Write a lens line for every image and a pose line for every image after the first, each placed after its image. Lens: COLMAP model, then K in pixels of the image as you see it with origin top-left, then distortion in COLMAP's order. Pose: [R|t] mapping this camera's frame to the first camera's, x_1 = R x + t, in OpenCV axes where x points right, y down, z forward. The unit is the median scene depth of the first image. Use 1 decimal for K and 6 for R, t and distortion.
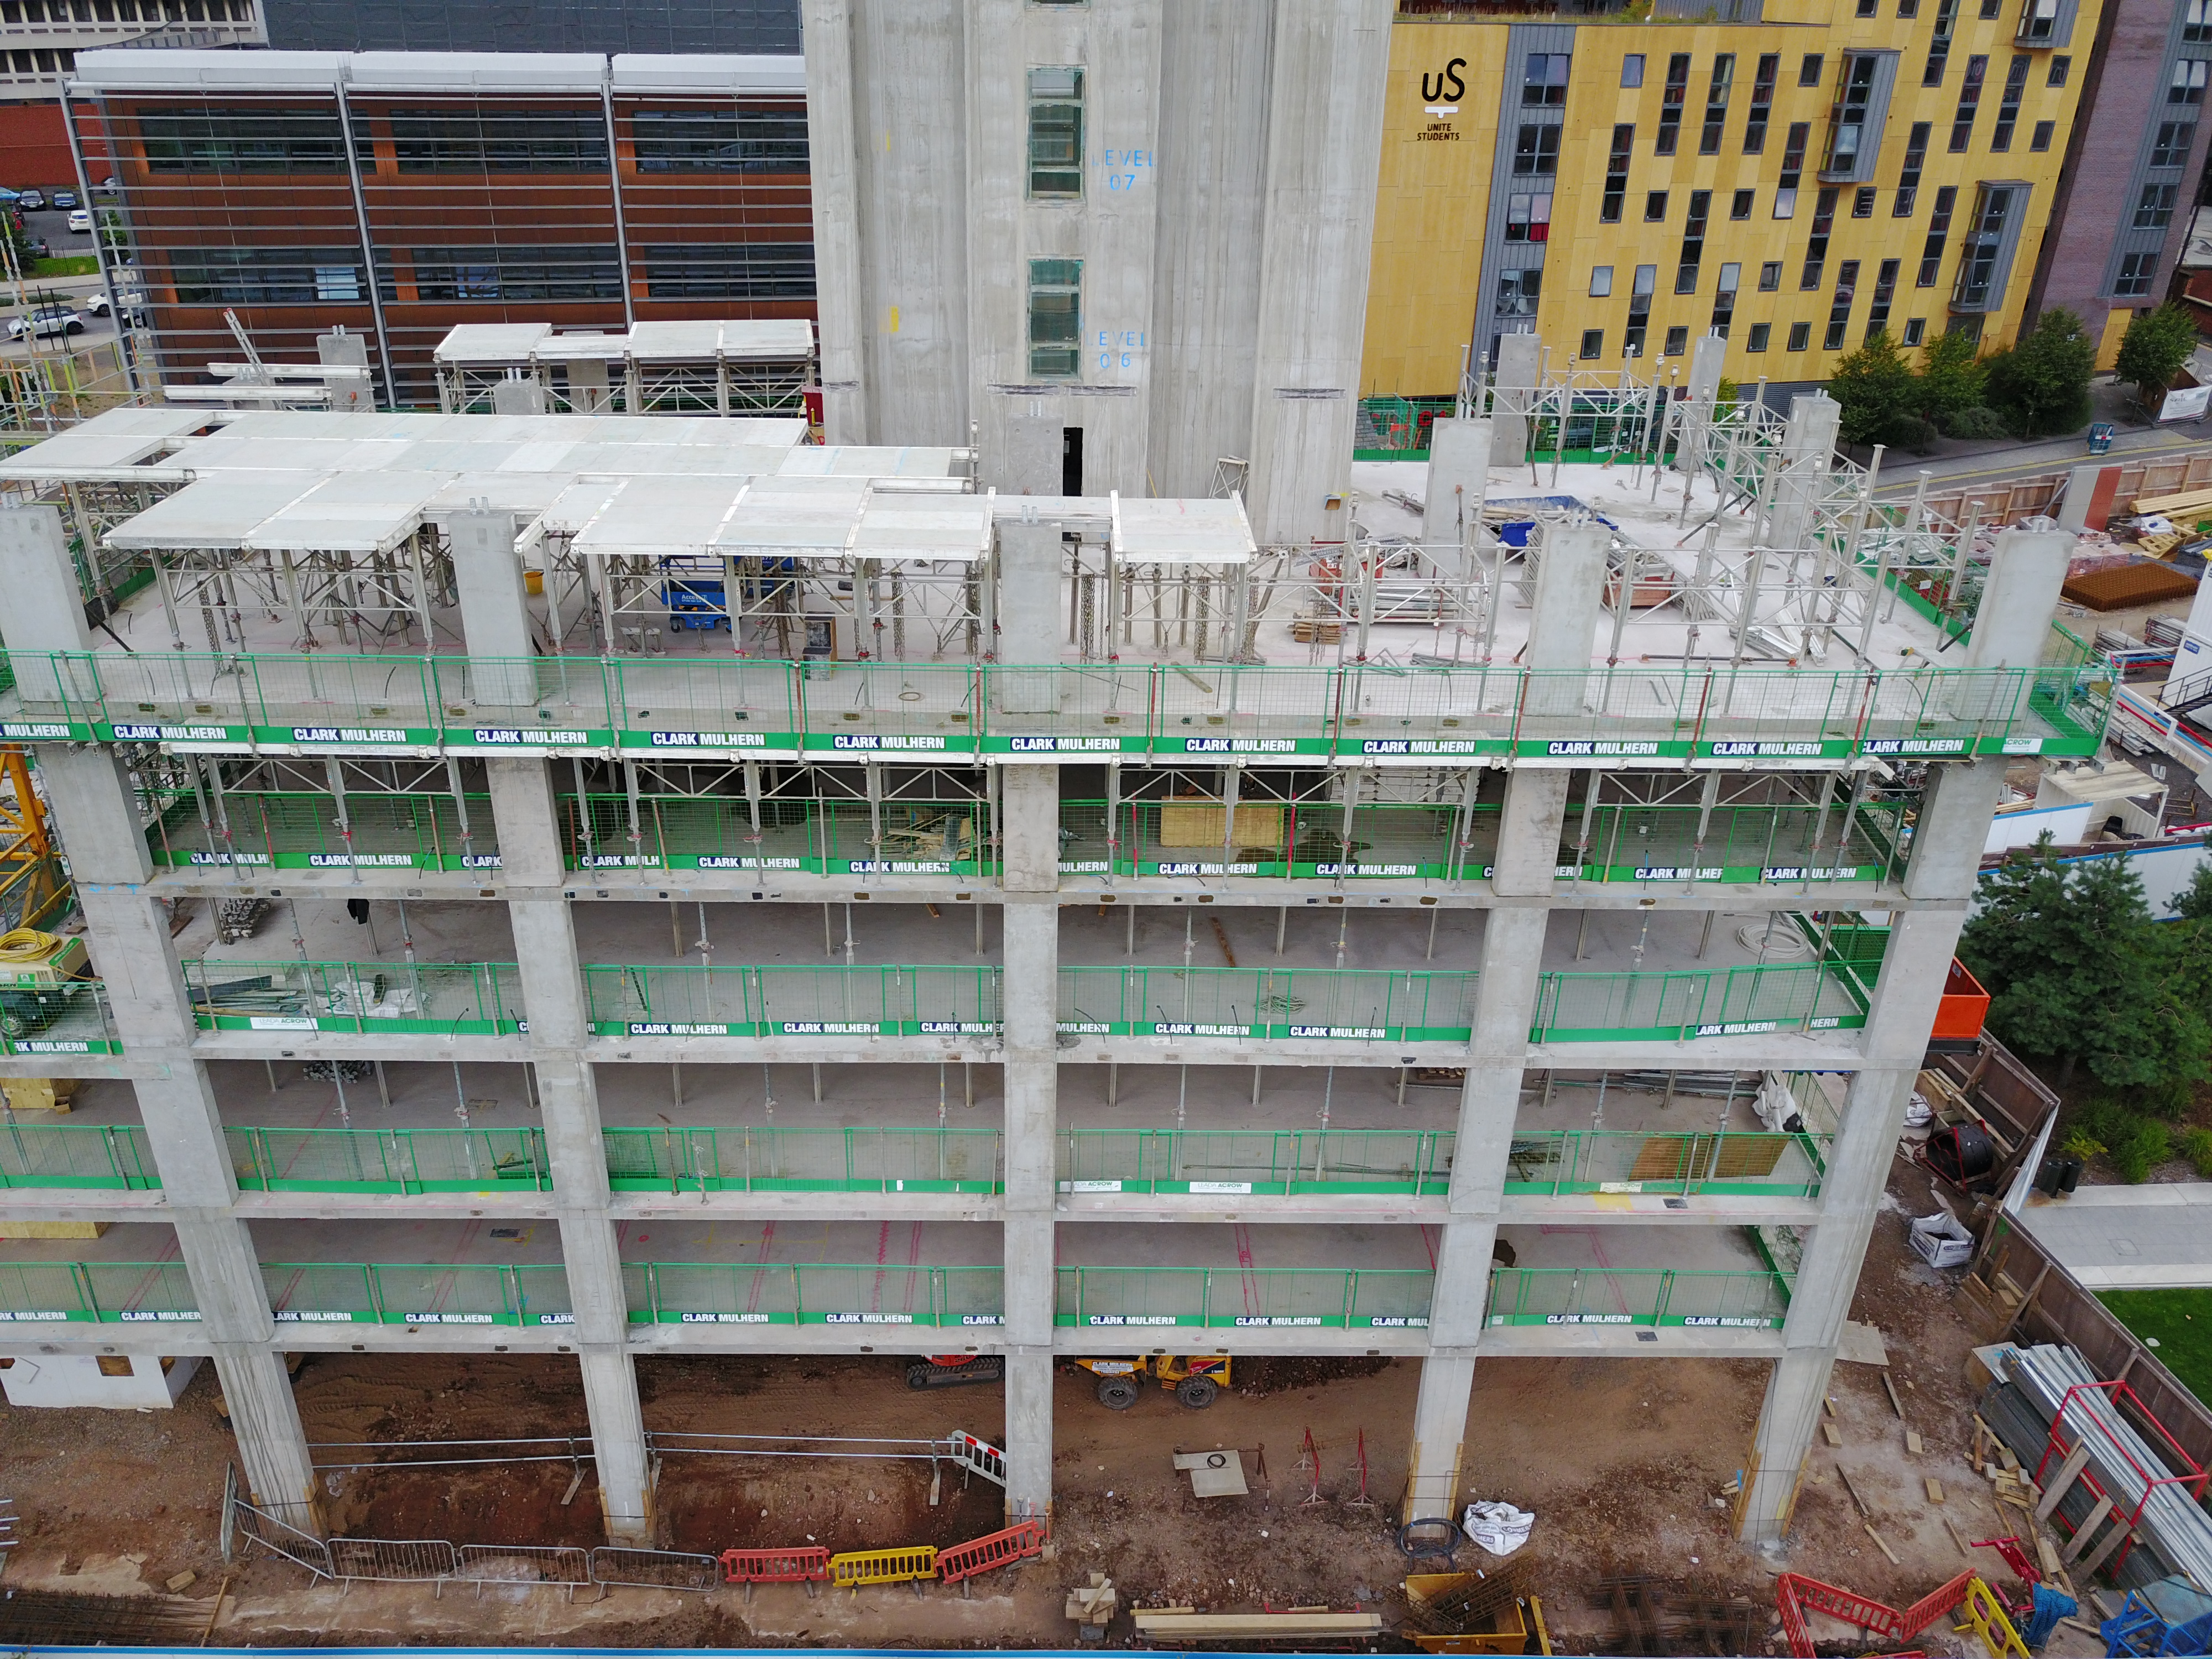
lens RADIAL K [[1717.2, 0, 1091.4], [0, 1717.2, 833.8], [0, 0, 1]] dist [-0.006071, -0.003658]
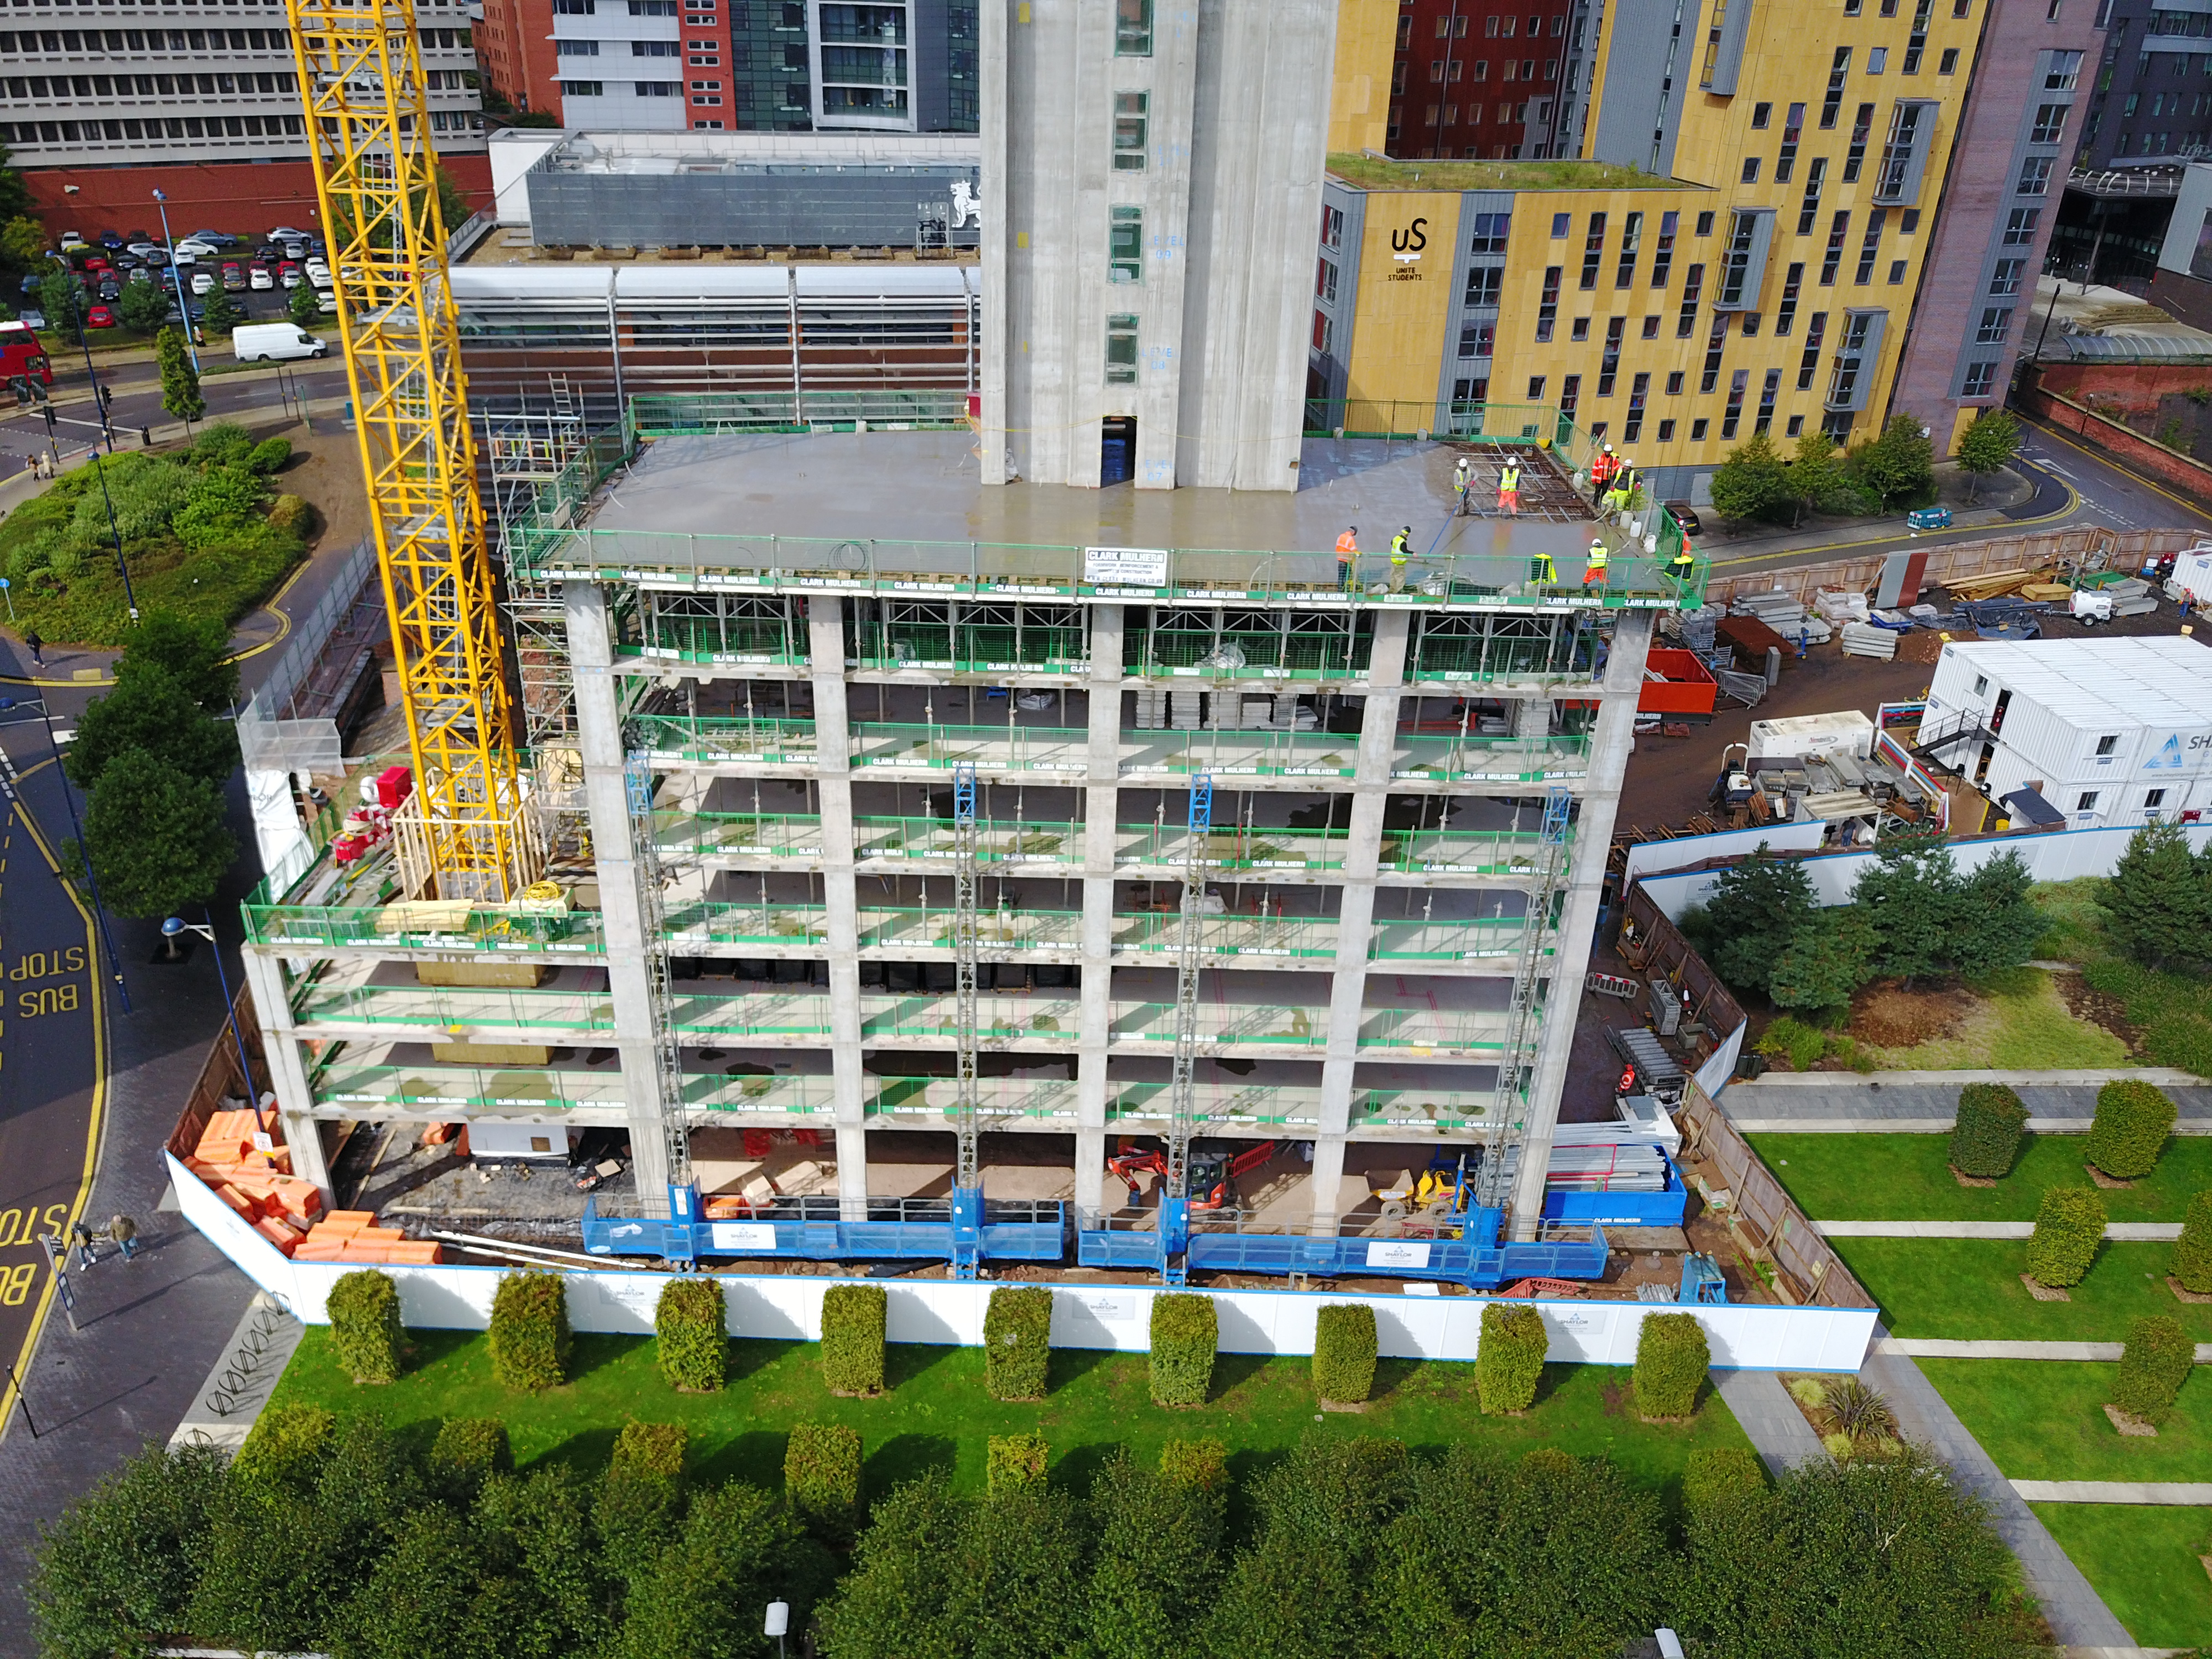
lens RADIAL K [[1717.2, 0, 1091.4], [0, 1717.2, 833.8], [0, 0, 1]] dist [-0.006071, -0.003658]
pose [[0.999787, 0.016598, -0.012256, -0.006620], [-0.016398, 0.999734, 0.016217, -0.011856], [0.012522, -0.016012, 0.999793, -0.268312]]
